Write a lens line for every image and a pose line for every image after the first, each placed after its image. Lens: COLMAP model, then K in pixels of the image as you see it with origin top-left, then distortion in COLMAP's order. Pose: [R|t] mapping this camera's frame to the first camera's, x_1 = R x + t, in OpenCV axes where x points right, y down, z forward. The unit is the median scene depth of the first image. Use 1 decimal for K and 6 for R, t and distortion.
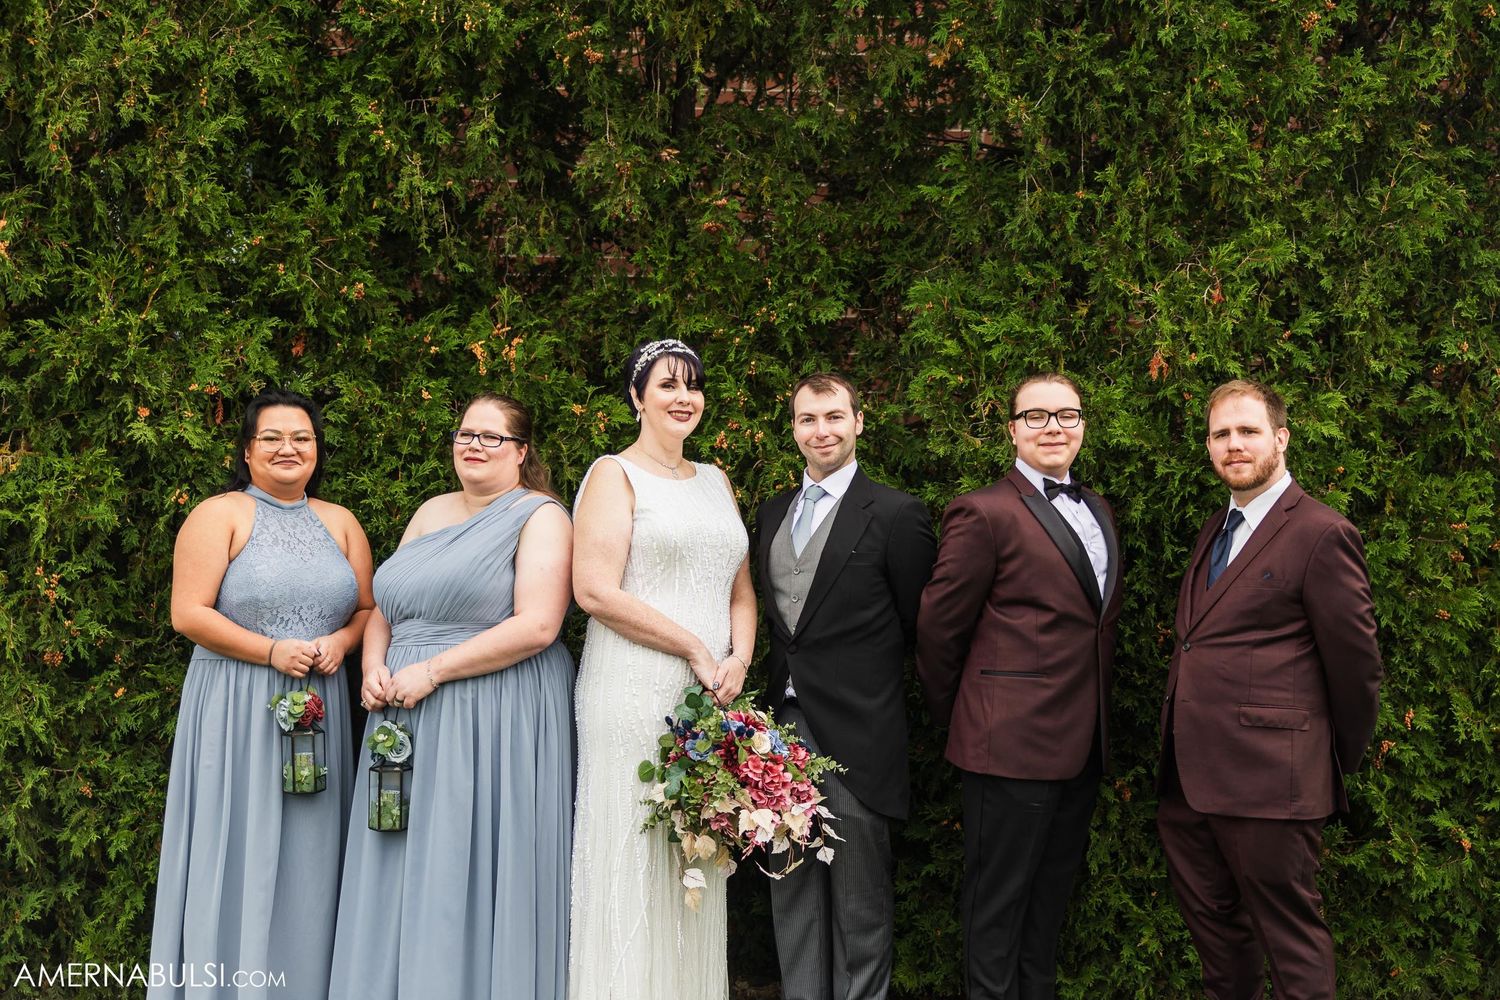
lens RADIAL K [[1749.4, 0, 747.5], [0, 1749.4, 511.5], [0, 0, 1]] dist [-0.004359, 0.000000]
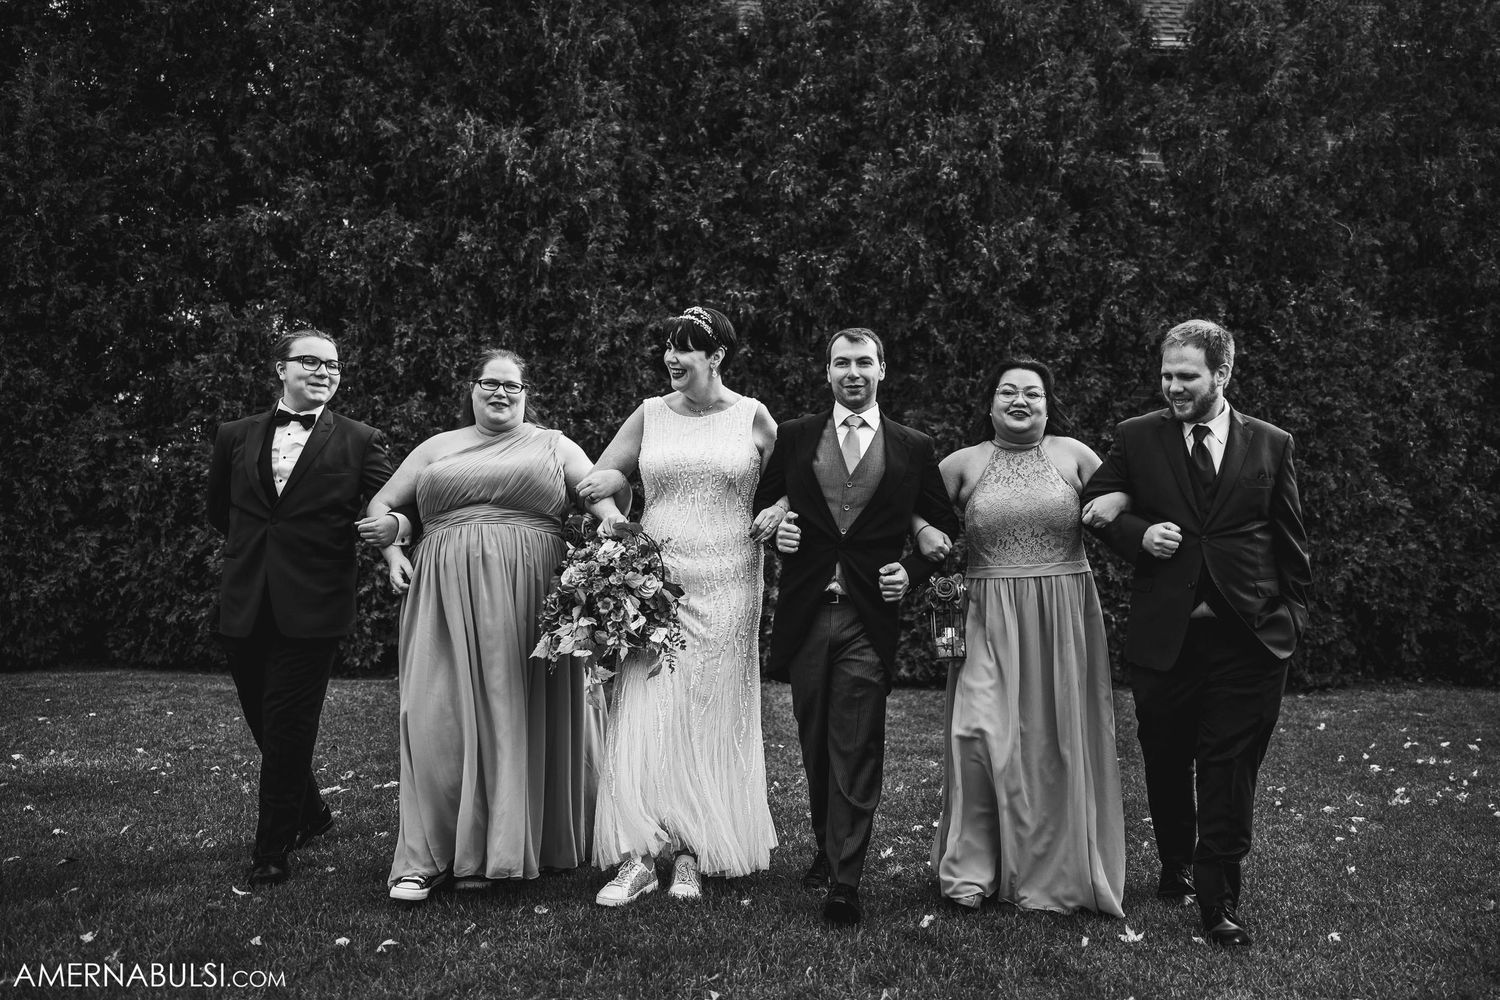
lens RADIAL K [[1204.6, 0, 766.2], [0, 1204.6, 483.7], [0, 0, 1]] dist [0.012514, 0.007735]
pose [[0.999015, 0.010704, 0.043064, -0.206866], [-0.007967, 0.997966, -0.063250, 0.102629], [-0.043654, 0.062845, 0.997068, -0.849097]]
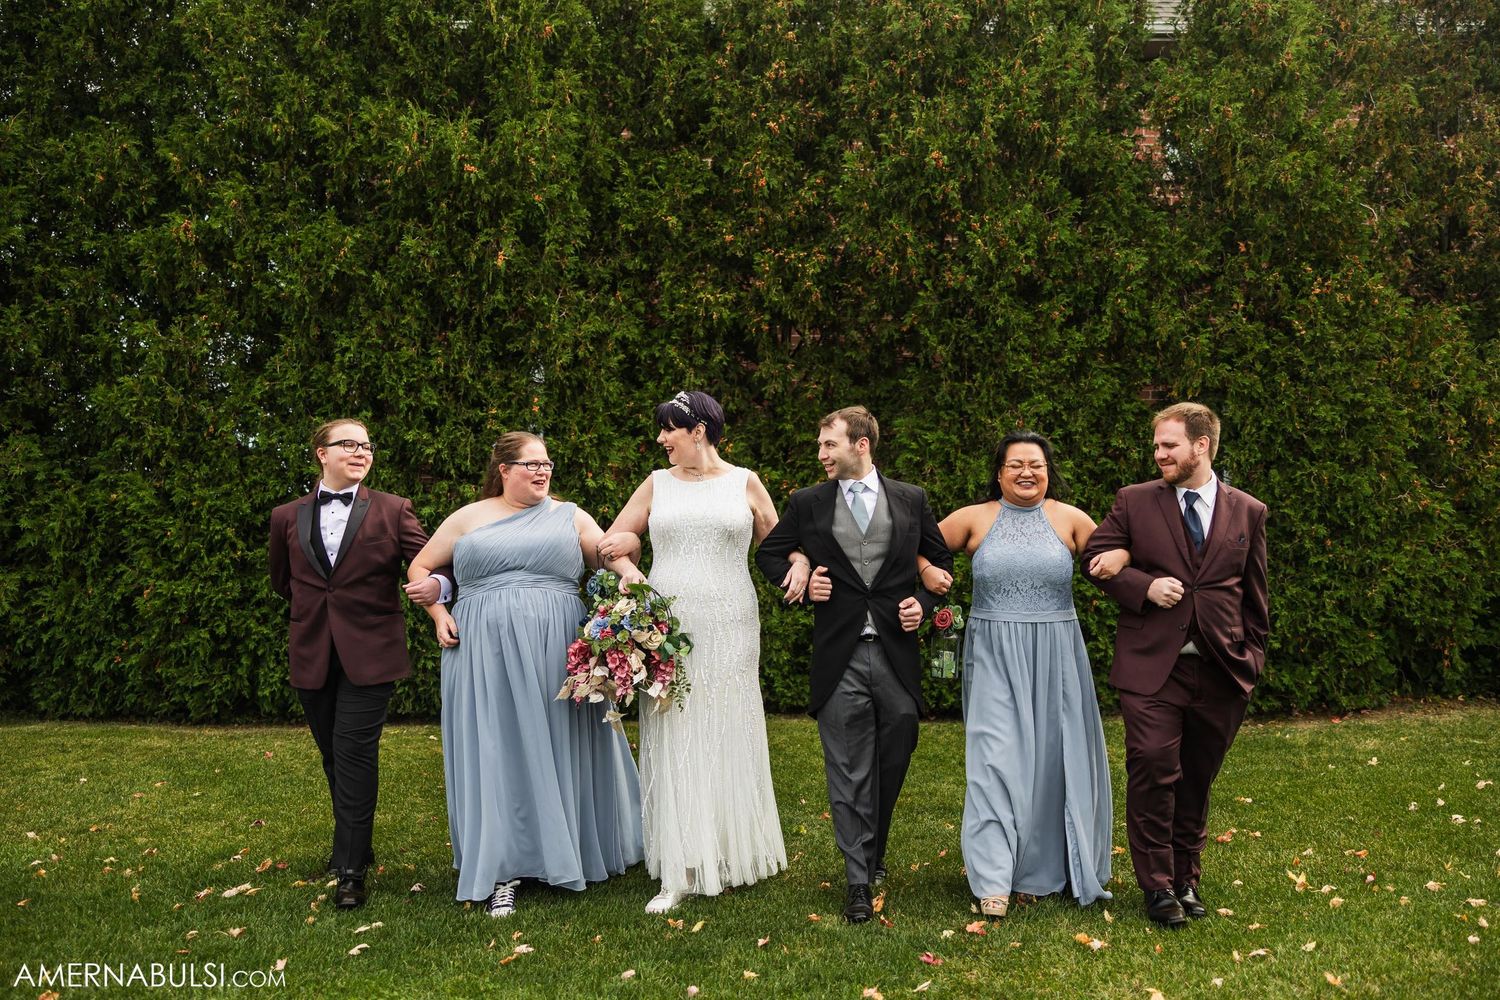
lens RADIAL K [[1204.6, 0, 735.6], [0, 1204.6, 498.4], [0, 0, 1]] dist [0.012514, 0.007735]
pose [[0.999239, -0.013462, 0.036617, -0.204179], [0.015678, 0.998019, -0.060928, 0.082703], [-0.035724, 0.061456, 0.997470, -0.696925]]
